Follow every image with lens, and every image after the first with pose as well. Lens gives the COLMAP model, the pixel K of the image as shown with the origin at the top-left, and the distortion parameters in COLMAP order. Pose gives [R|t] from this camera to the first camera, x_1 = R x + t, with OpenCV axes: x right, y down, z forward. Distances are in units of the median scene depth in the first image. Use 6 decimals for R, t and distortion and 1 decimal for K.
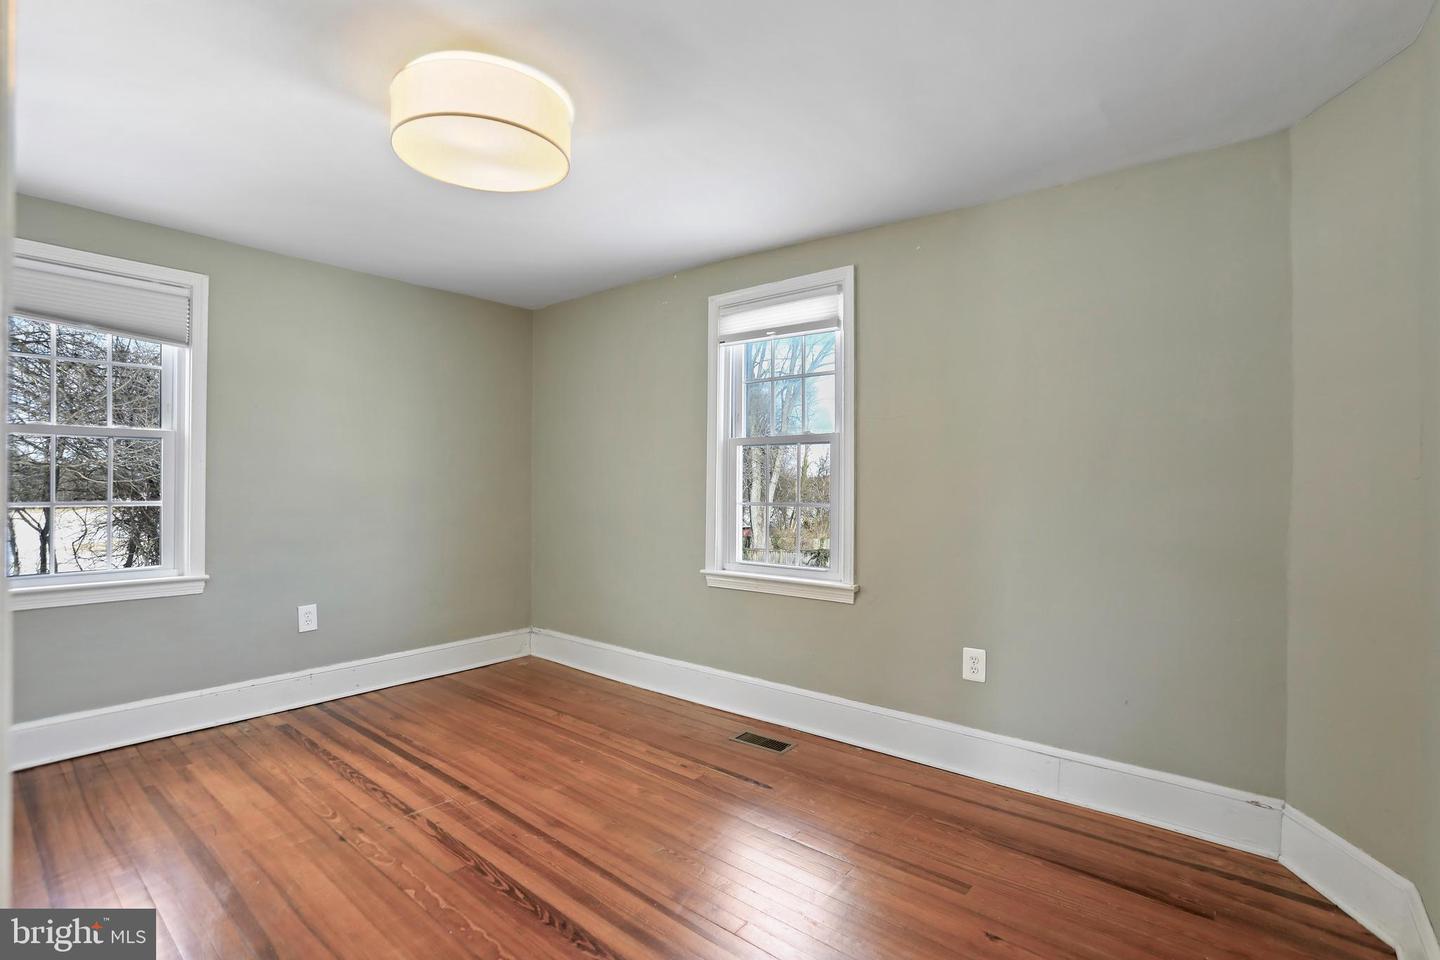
lens RADIAL K [[663.6, 0, 711.7], [0, 663.6, 478.6], [0, 0, 1]] dist [-0.040548, 0.009051]
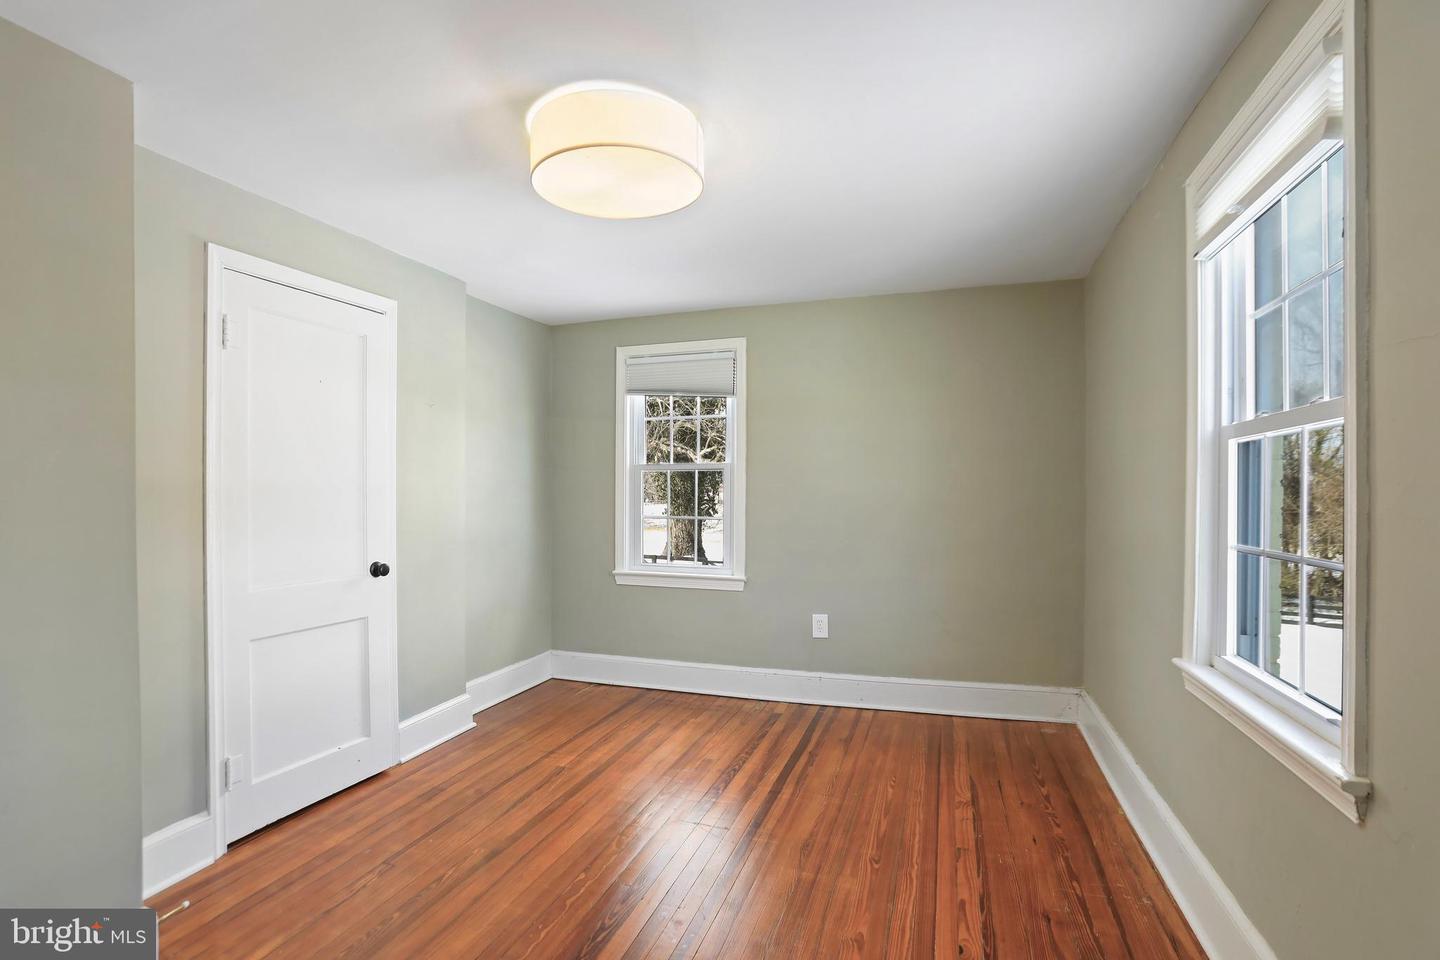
lens RADIAL K [[663.6, 0, 721.9], [0, 663.6, 501.2], [0, 0, 1]] dist [-0.040548, 0.009051]
pose [[0.386428, 0.005295, -0.922304, 0.389821], [0.011629, 0.999876, 0.010612, -0.011970], [0.922246, -0.014826, 0.386319, 0.466953]]
